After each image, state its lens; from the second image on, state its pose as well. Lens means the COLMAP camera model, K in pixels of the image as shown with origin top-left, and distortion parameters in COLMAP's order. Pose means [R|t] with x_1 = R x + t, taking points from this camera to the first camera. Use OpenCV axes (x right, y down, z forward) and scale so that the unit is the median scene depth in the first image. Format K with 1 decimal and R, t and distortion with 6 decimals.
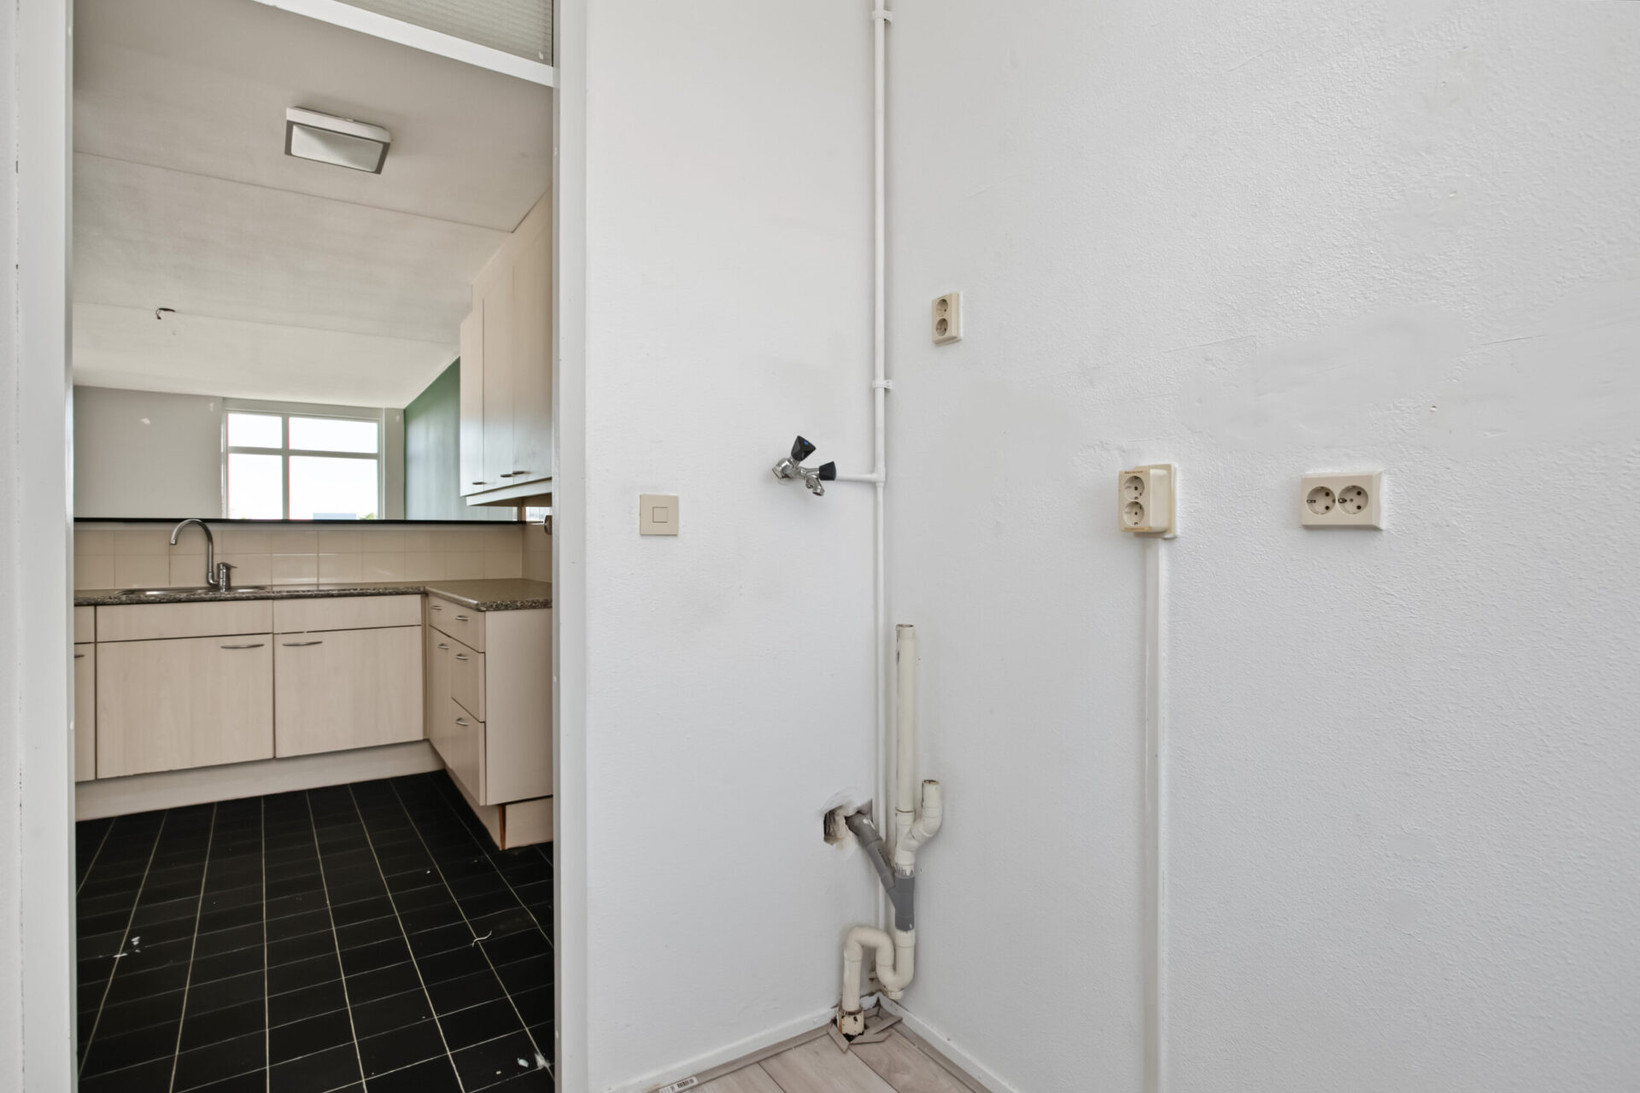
lens RADIAL K [[852.3, 0, 818.1], [0, 852.3, 540.0], [0, 0, 1]] dist [0.003772, 0.000209]
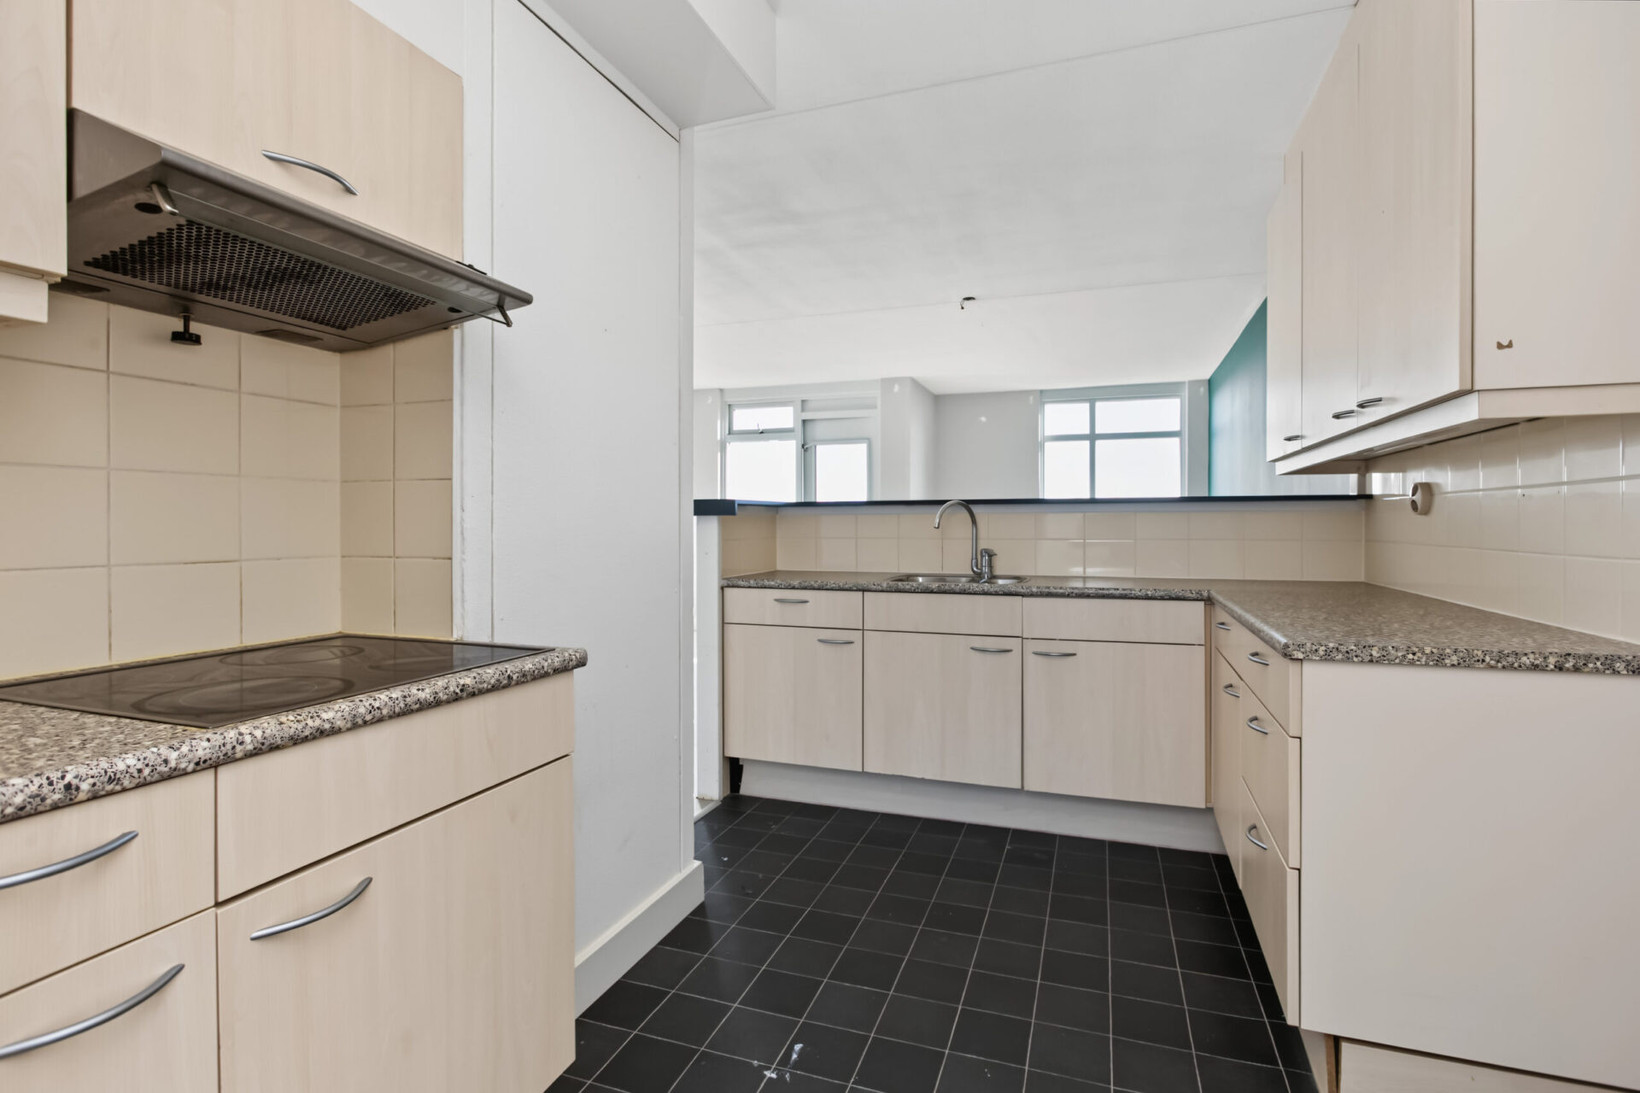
lens RADIAL K [[786.5, 0, 824.5], [0, 786.5, 532.4], [0, 0, 1]] dist [-0.015511, 0.006477]
pose [[0.603772, 0.009666, -0.797098, -0.142243], [-0.000797, 0.999933, 0.011521, -0.000038], [0.797157, -0.006321, 0.603739, 0.365839]]
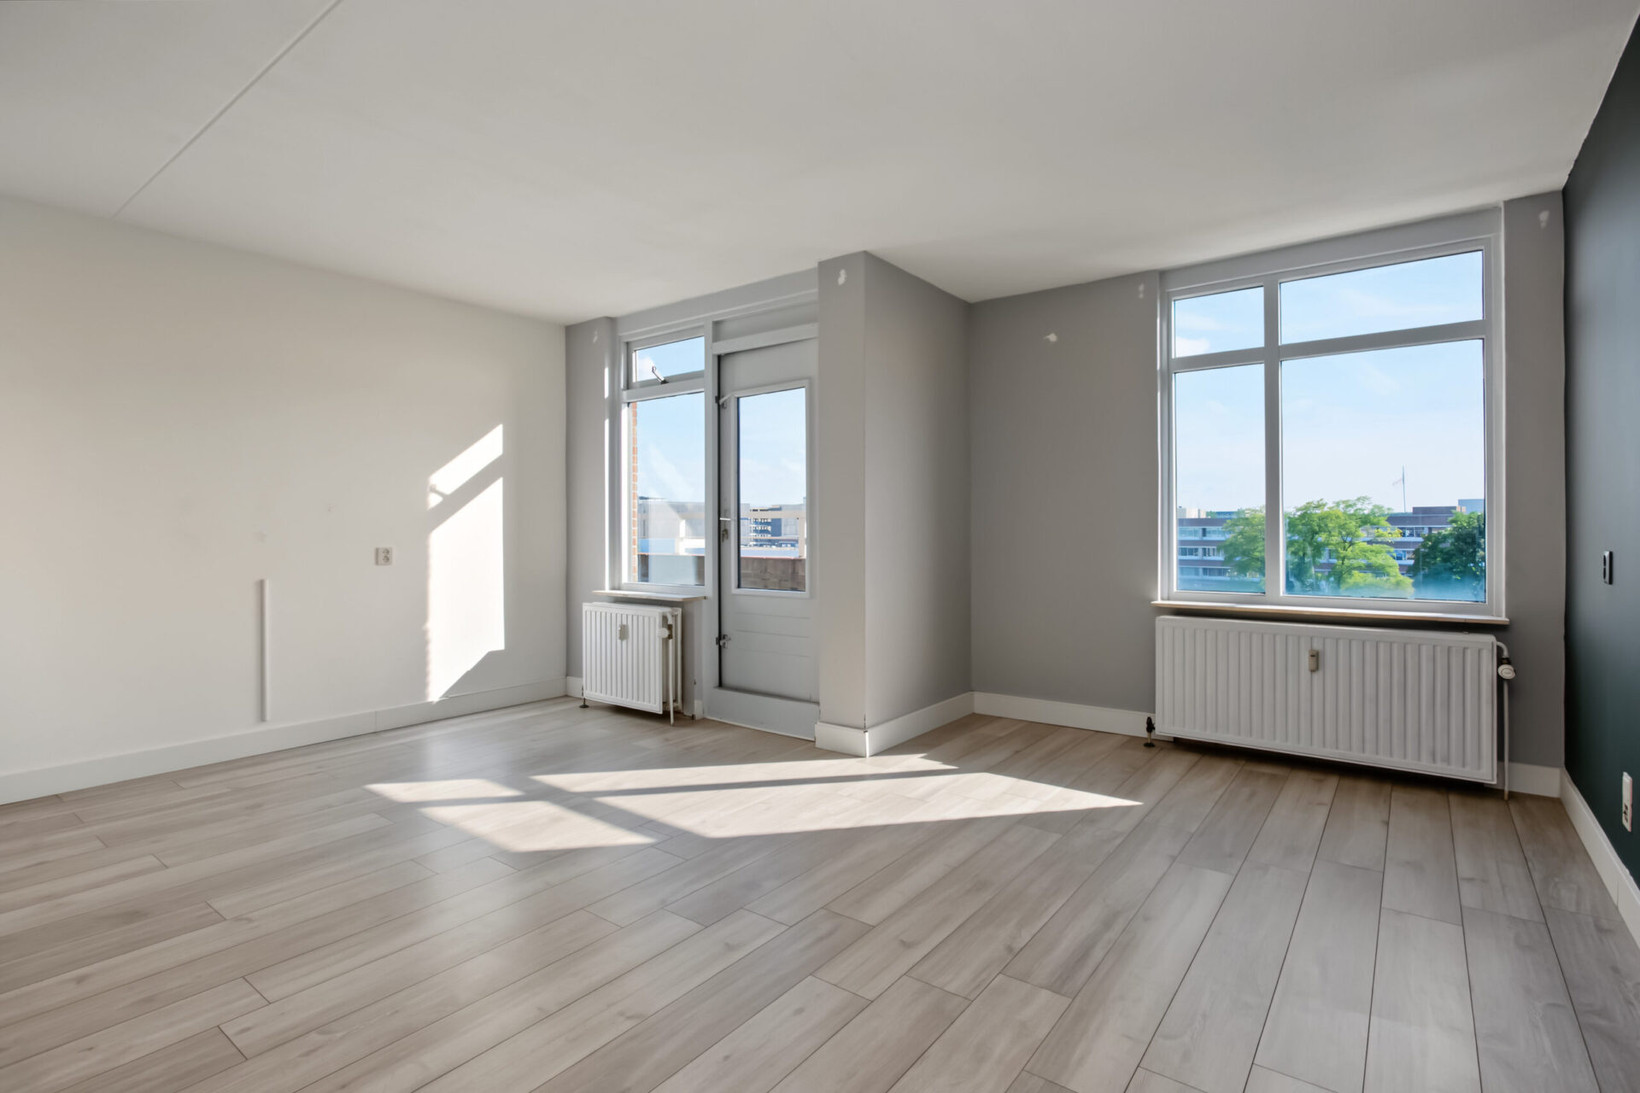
lens RADIAL K [[786.5, 0, 824.5], [0, 786.5, 532.4], [0, 0, 1]] dist [-0.015511, 0.006477]
pose [[0.340493, 0.003767, -0.940240, -0.570428], [0.001216, 0.999989, 0.004446, -0.002165], [0.940246, -0.002657, 0.340485, 1.209413]]
